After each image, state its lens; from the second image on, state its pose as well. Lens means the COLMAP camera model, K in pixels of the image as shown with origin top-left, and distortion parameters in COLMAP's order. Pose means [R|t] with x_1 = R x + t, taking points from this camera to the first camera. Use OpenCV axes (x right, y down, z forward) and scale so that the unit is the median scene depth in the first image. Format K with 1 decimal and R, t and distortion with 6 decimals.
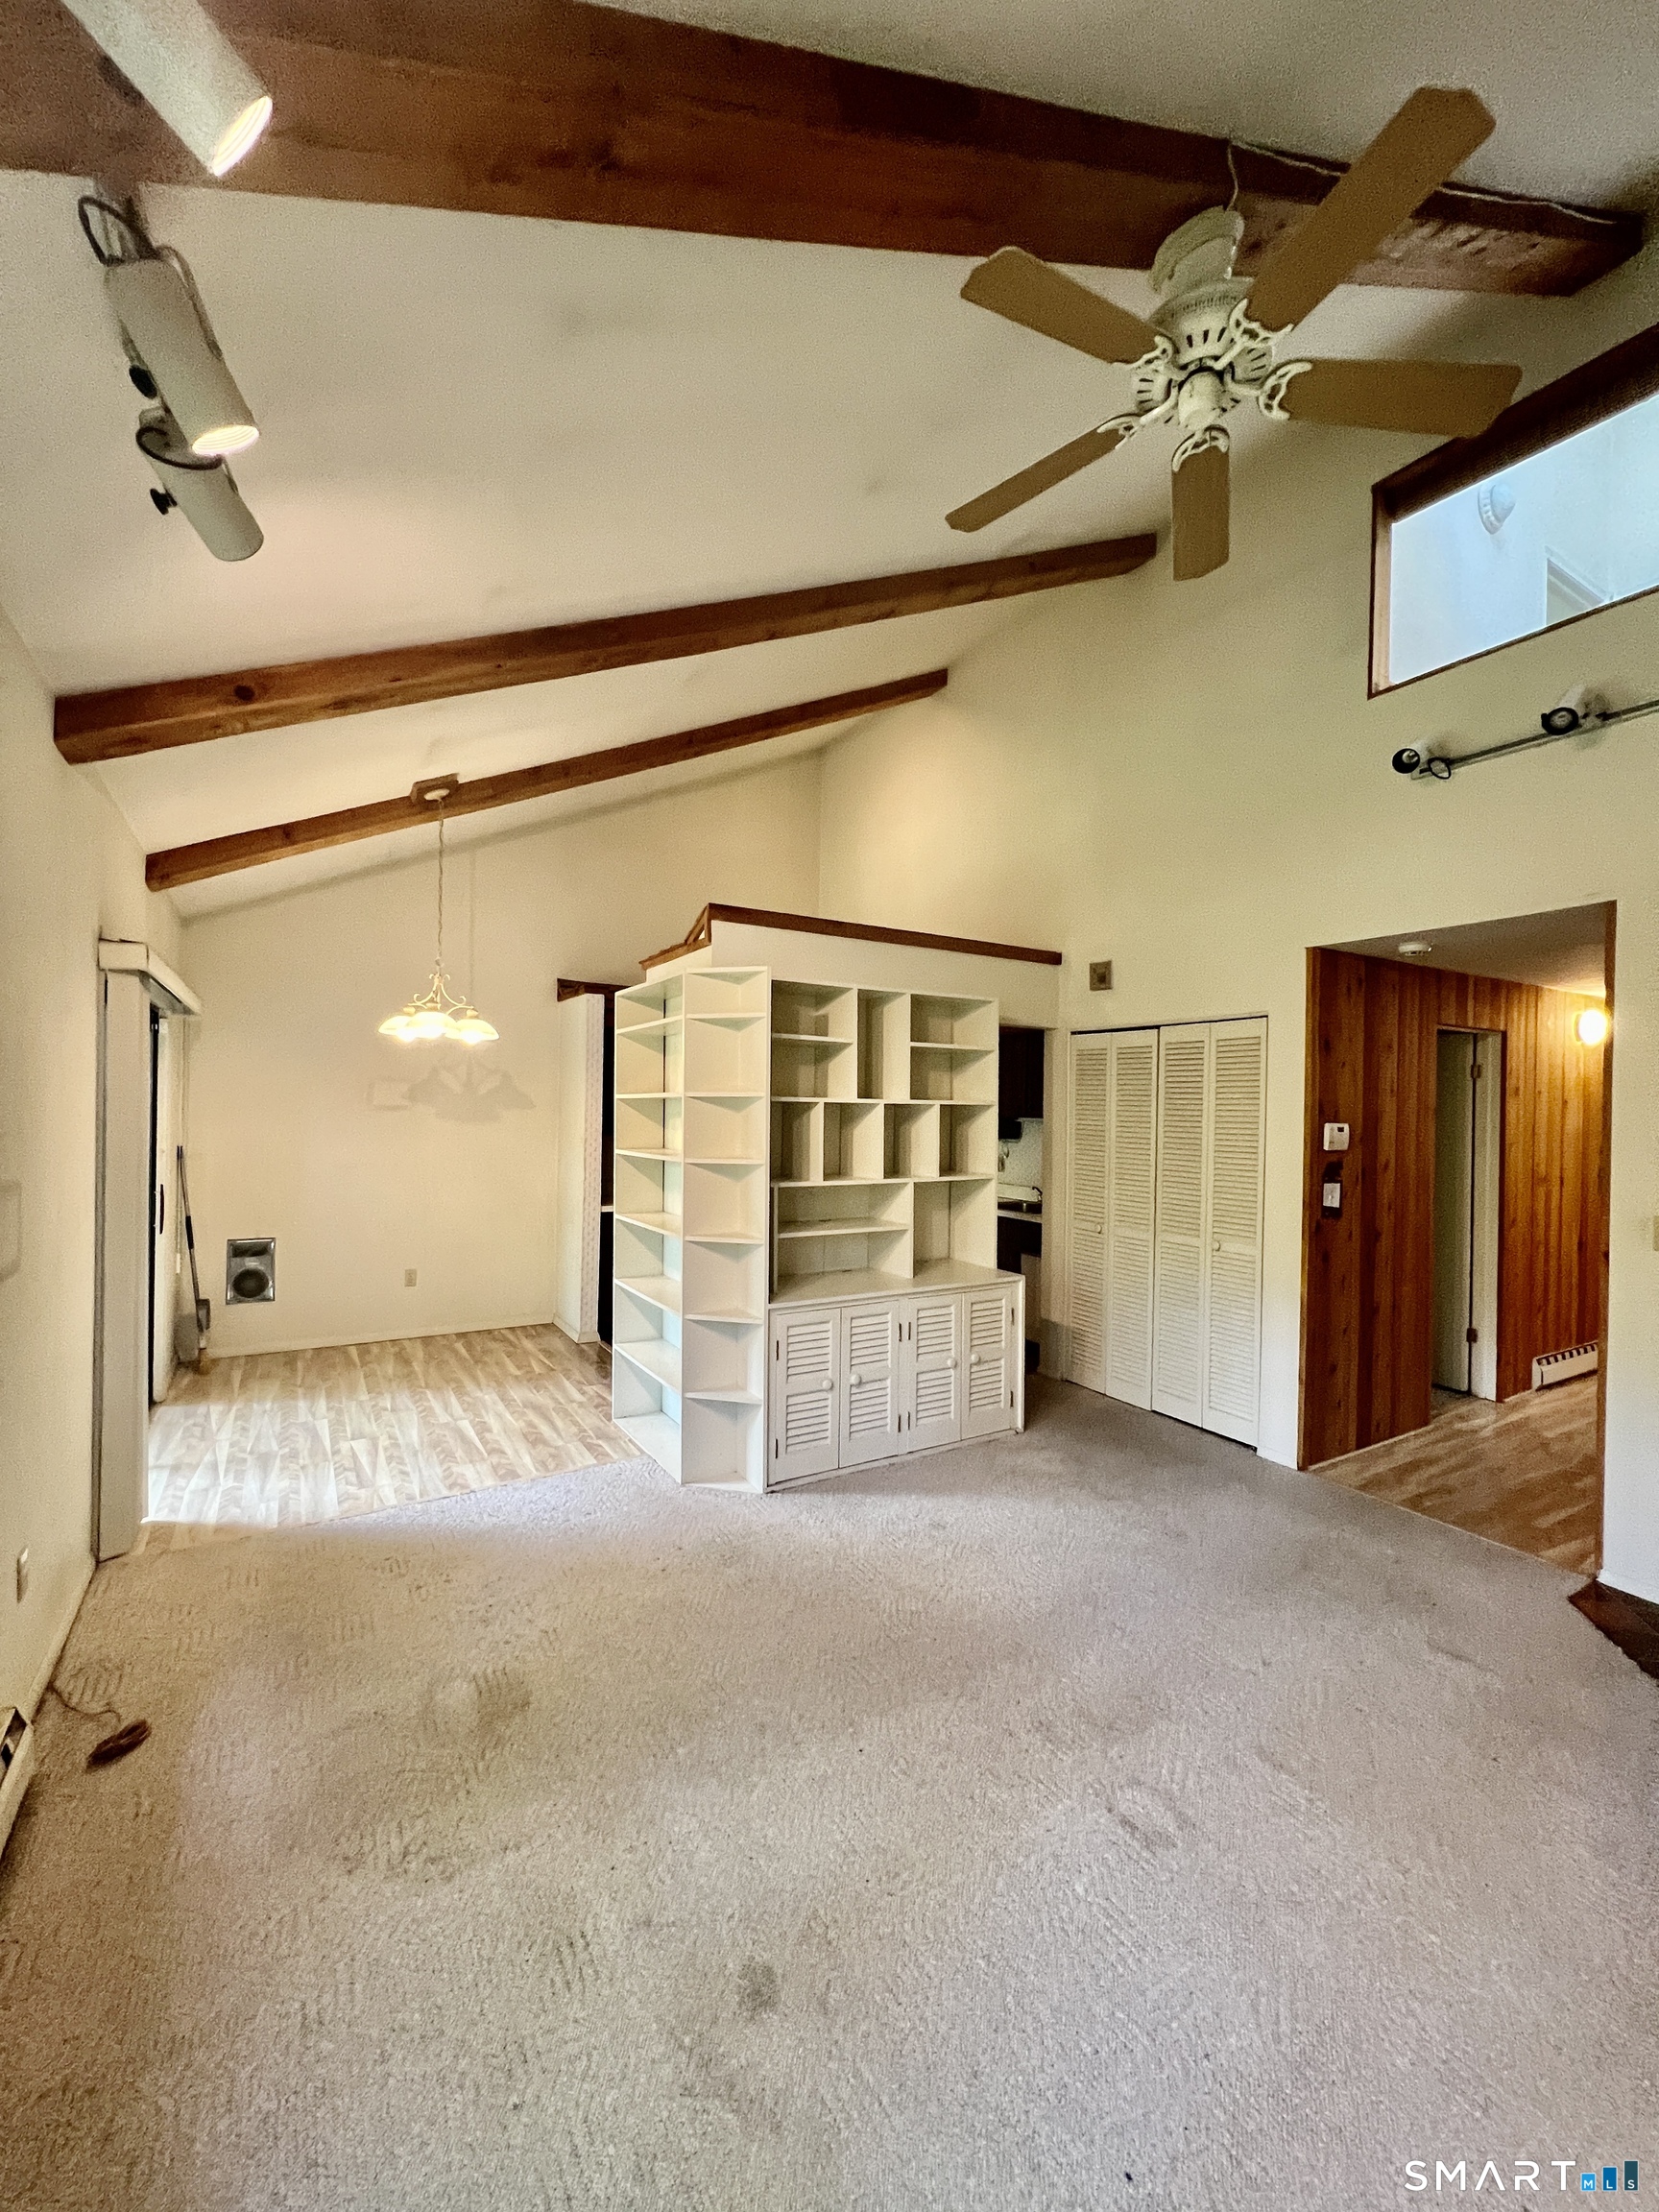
lens RADIAL K [[884.2, 0, 830.1], [0, 884.2, 1112.2], [0, 0, 1]] dist [-0.002576, 0.000162]
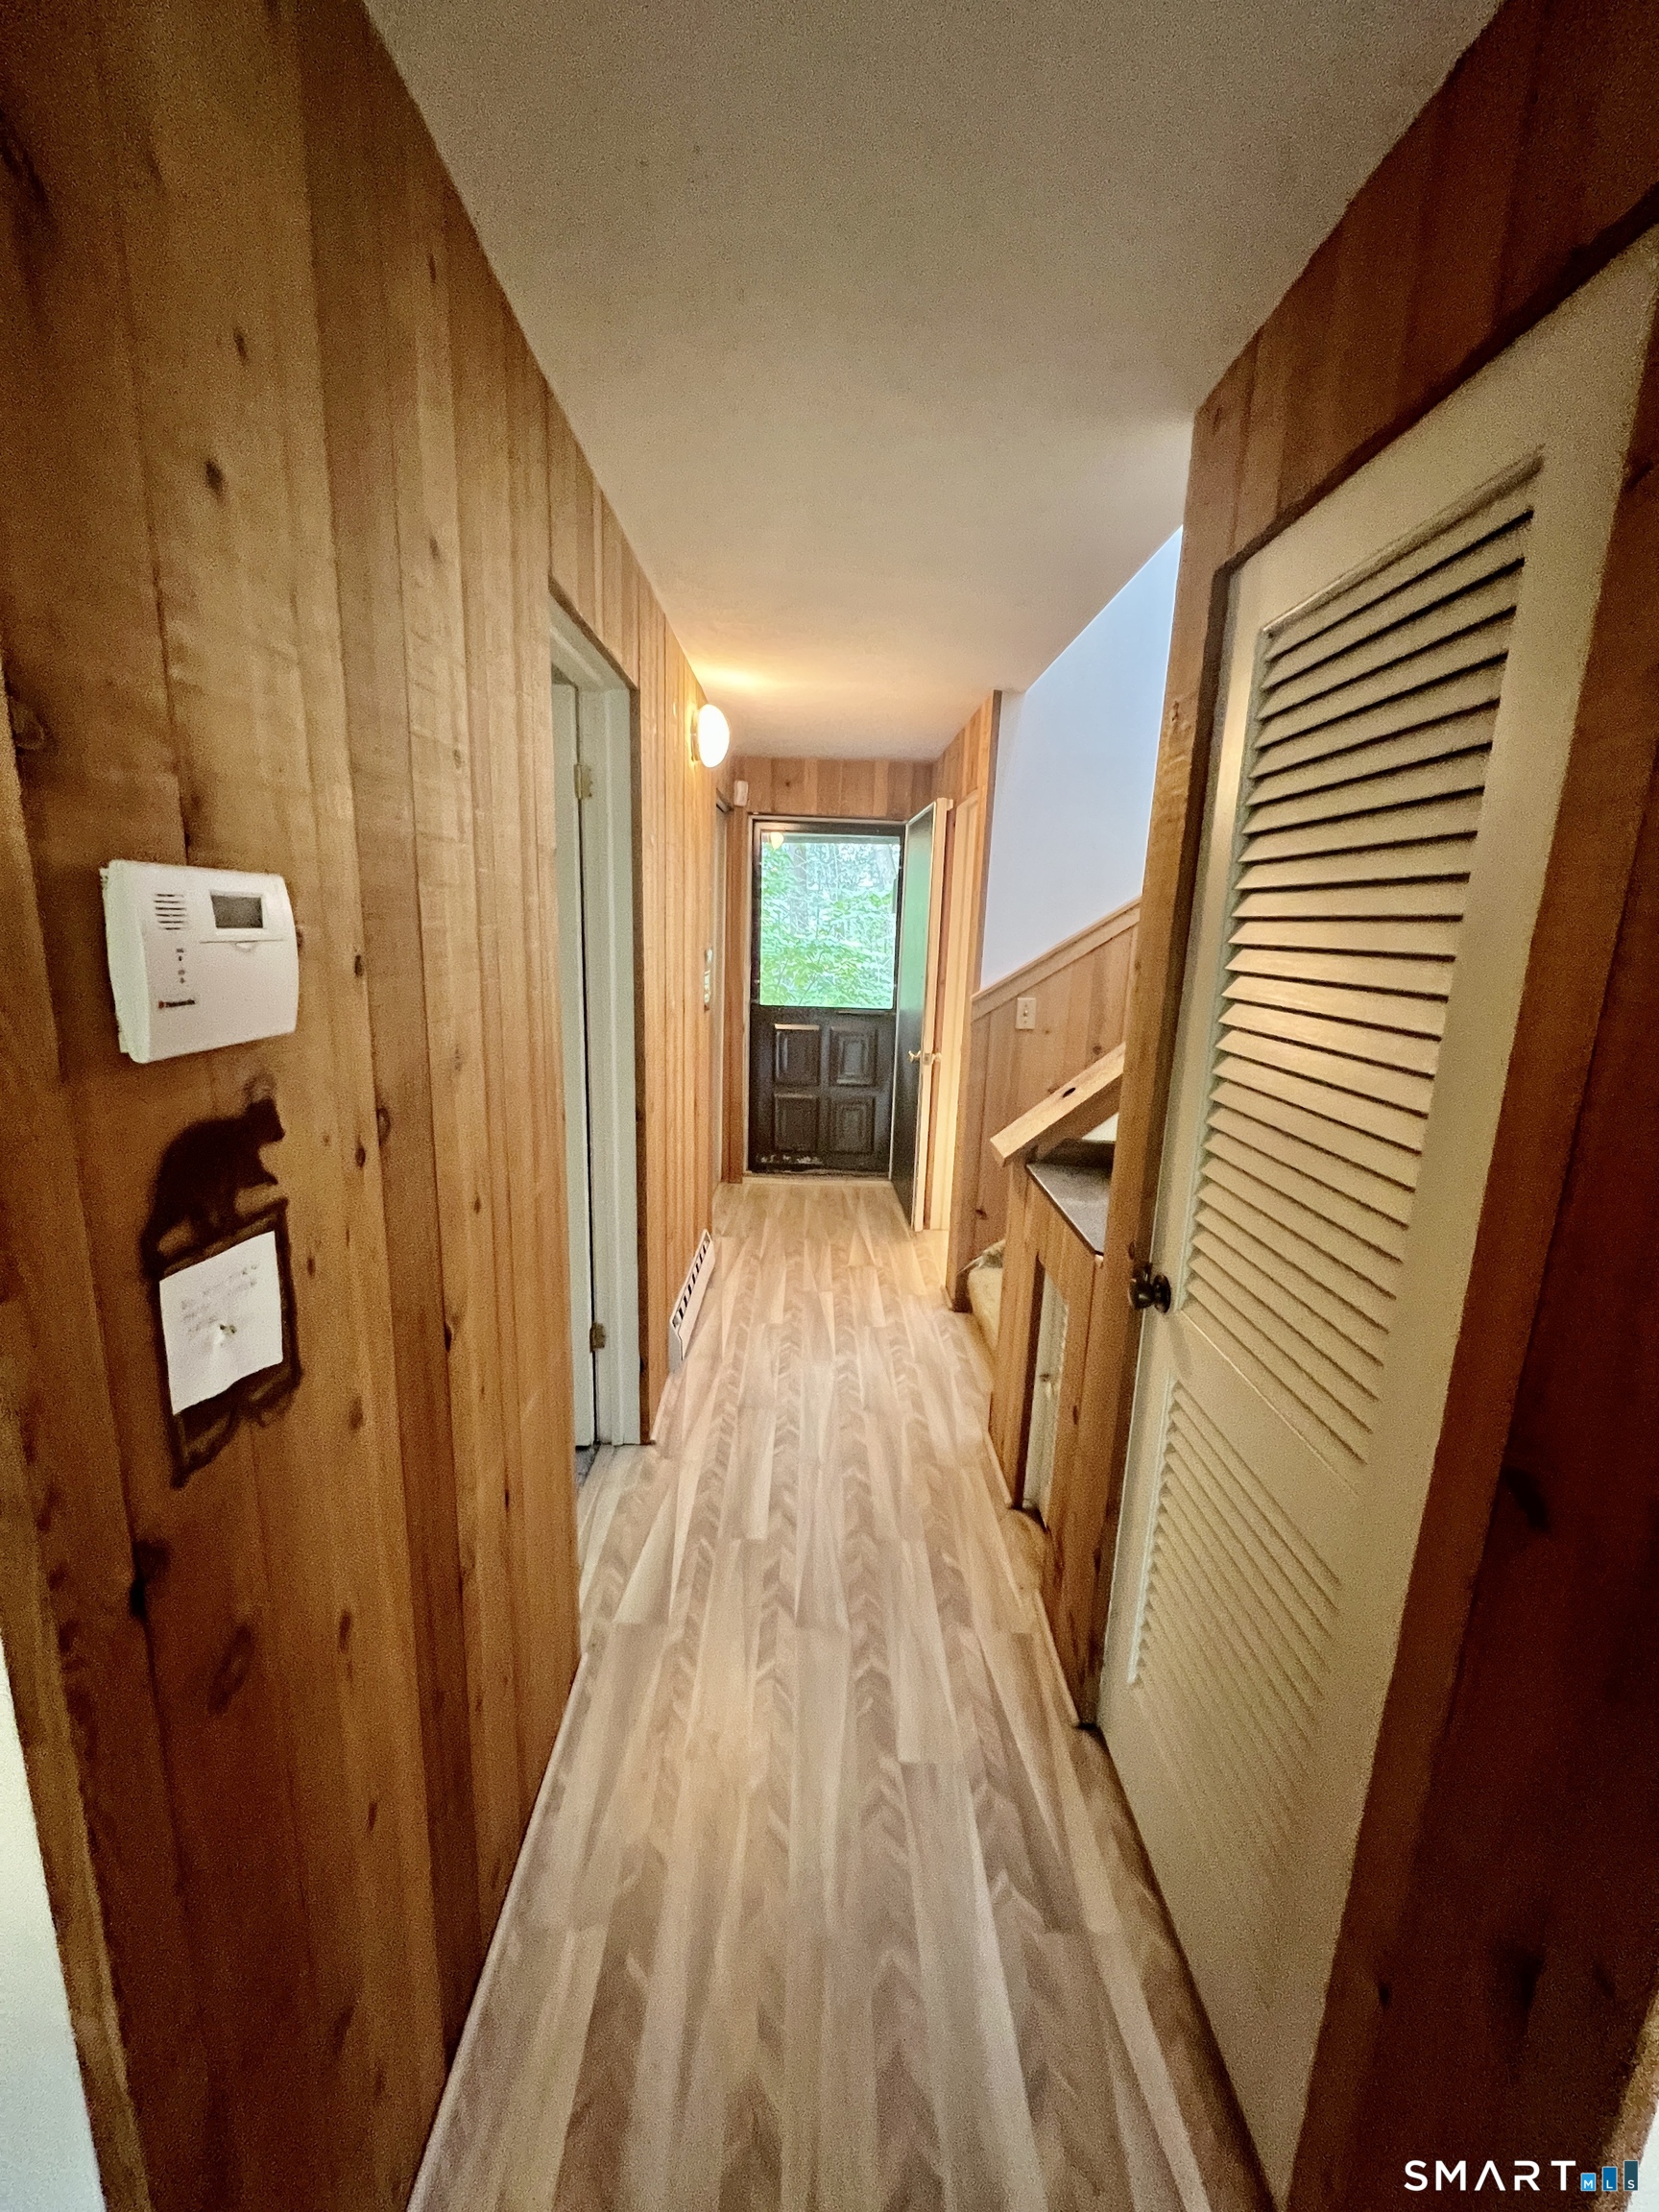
lens RADIAL K [[884.2, 0, 830.1], [0, 884.2, 1112.2], [0, 0, 1]] dist [-0.002576, 0.000162]
pose [[0.501413, -0.178112, 0.846676, 0.470239], [-0.023046, 0.975485, 0.218857, 0.016807], [-0.864901, -0.129251, 0.485016, 0.791471]]
